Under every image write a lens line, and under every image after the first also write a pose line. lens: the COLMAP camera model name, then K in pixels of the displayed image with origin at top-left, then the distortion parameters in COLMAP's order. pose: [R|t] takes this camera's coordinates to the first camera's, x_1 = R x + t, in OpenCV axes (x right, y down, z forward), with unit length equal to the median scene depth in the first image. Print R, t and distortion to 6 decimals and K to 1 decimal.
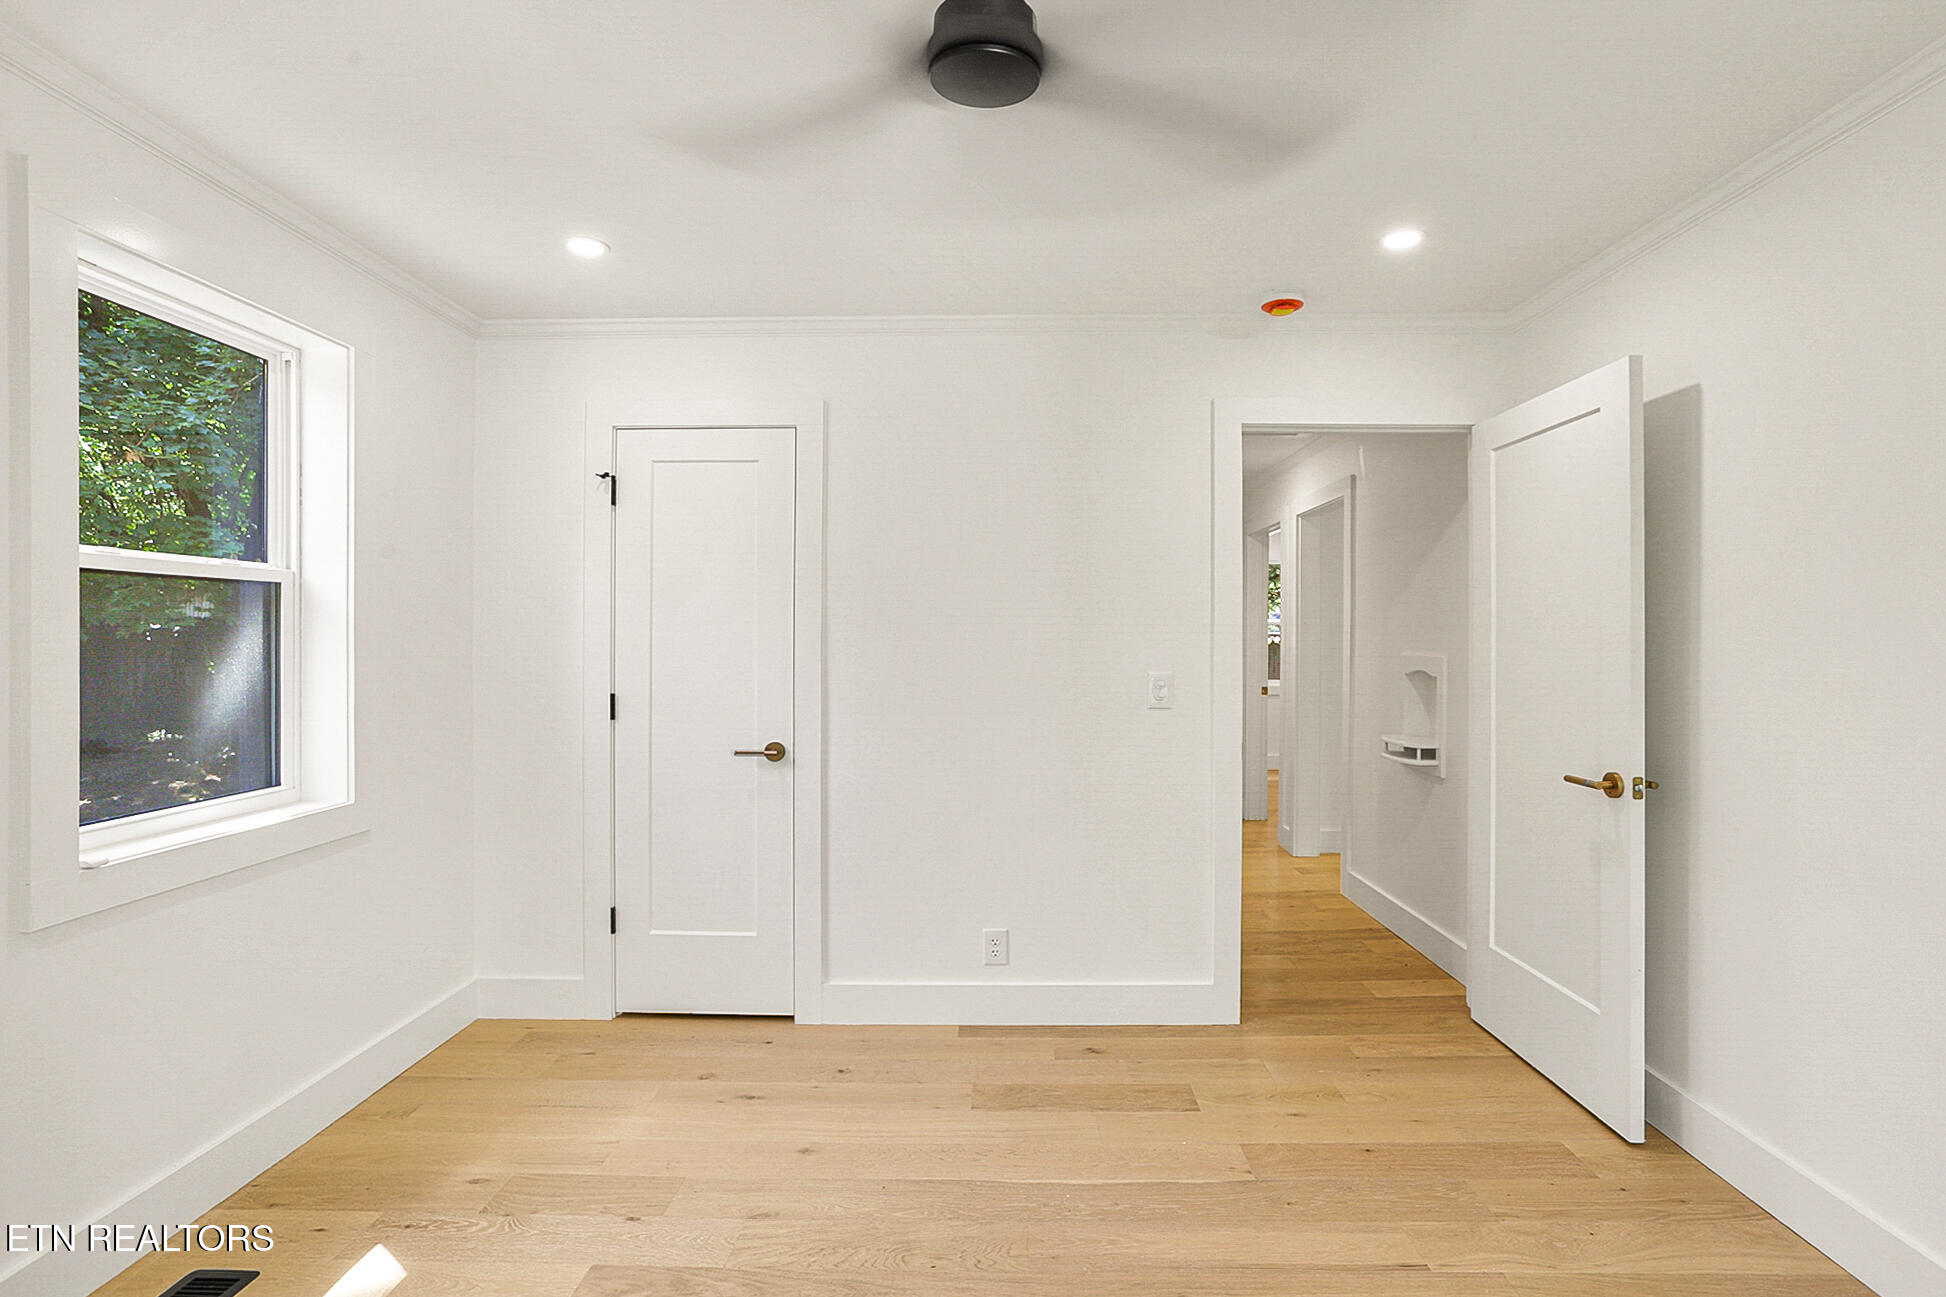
lens RADIAL K [[979.3, 0, 986.4], [0, 979.3, 644.6], [0, 0, 1]] dist [-0.049634, 0.033056]
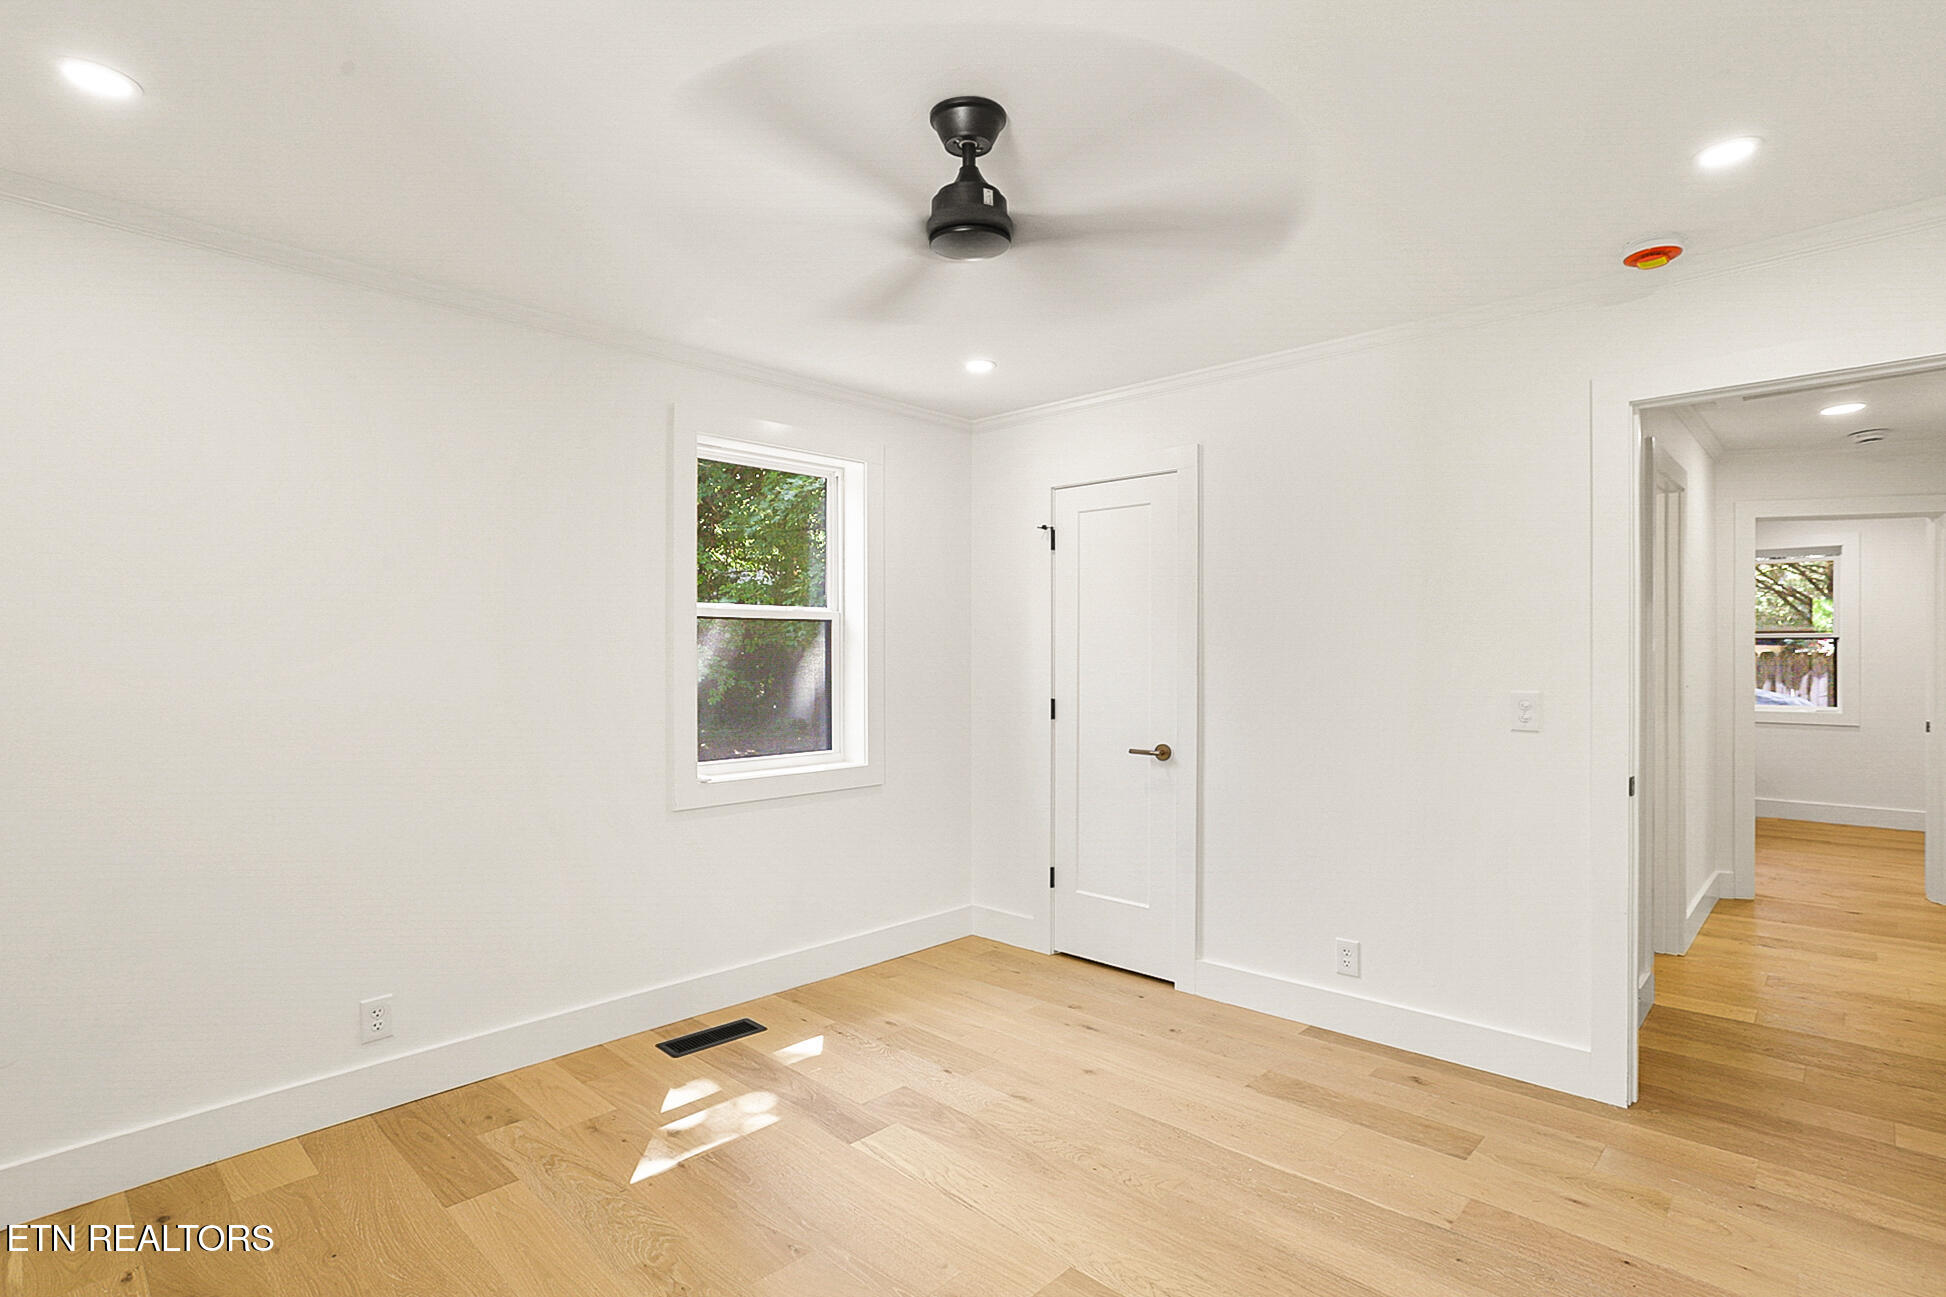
lens RADIAL K [[971.0, 0, 968.8], [0, 971.0, 653.1], [0, 0, 1]] dist [-0.047551, 0.030255]
pose [[0.730943, -0.003042, -0.682431, 0.455690], [0.000800, 0.999993, -0.003601, -0.004575], [0.682438, 0.002086, 0.730941, -0.001973]]
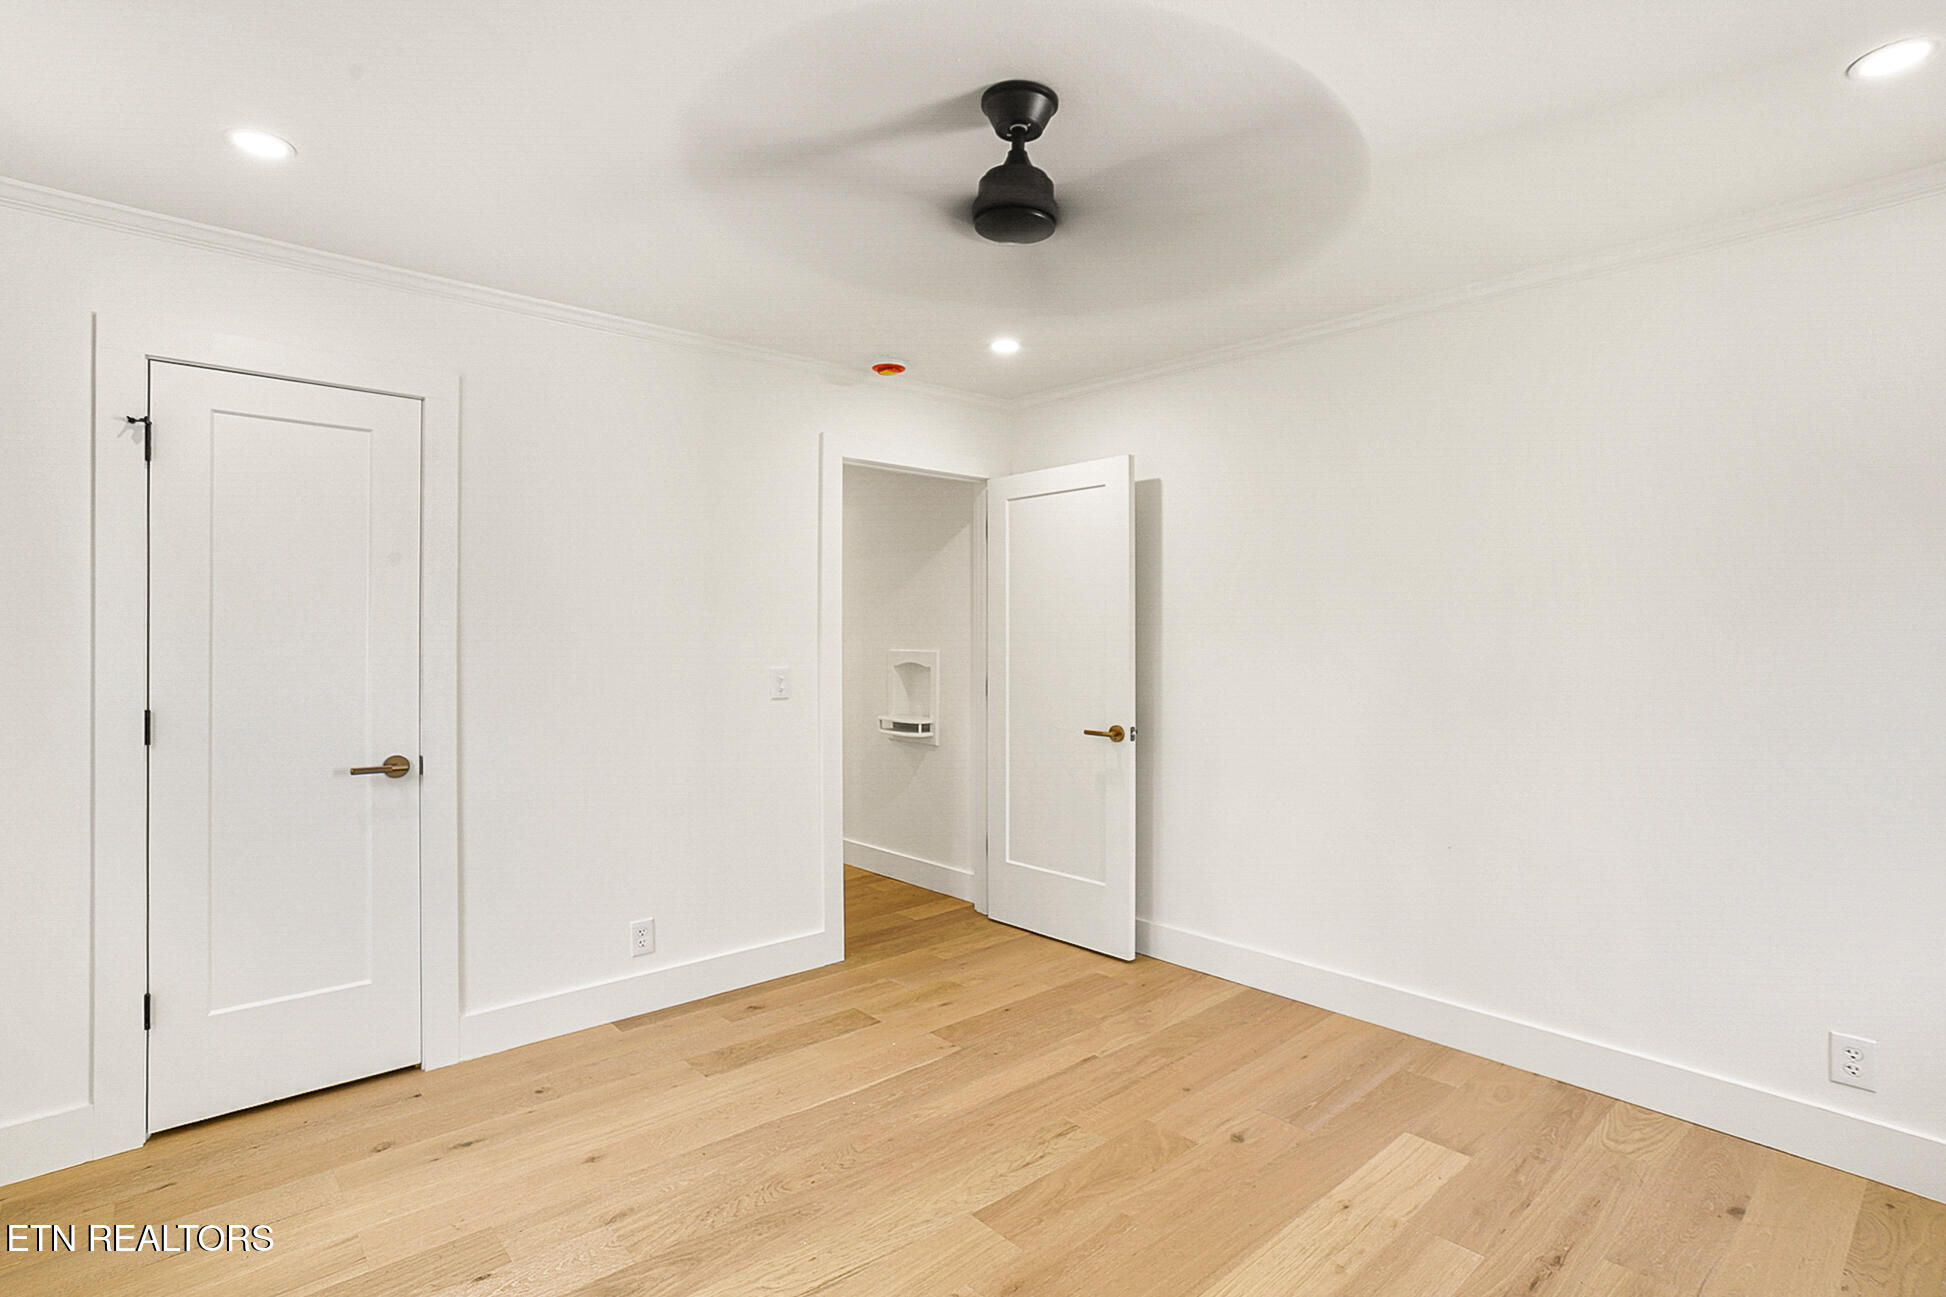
lens RADIAL K [[979.3, 0, 986.4], [0, 979.3, 644.6], [0, 0, 1]] dist [-0.049634, 0.033056]
pose [[0.723619, -0.003985, 0.690188, -0.484983], [0.001585, 0.999990, 0.004112, -0.002390], [-0.690198, -0.001881, 0.723618, 0.013431]]
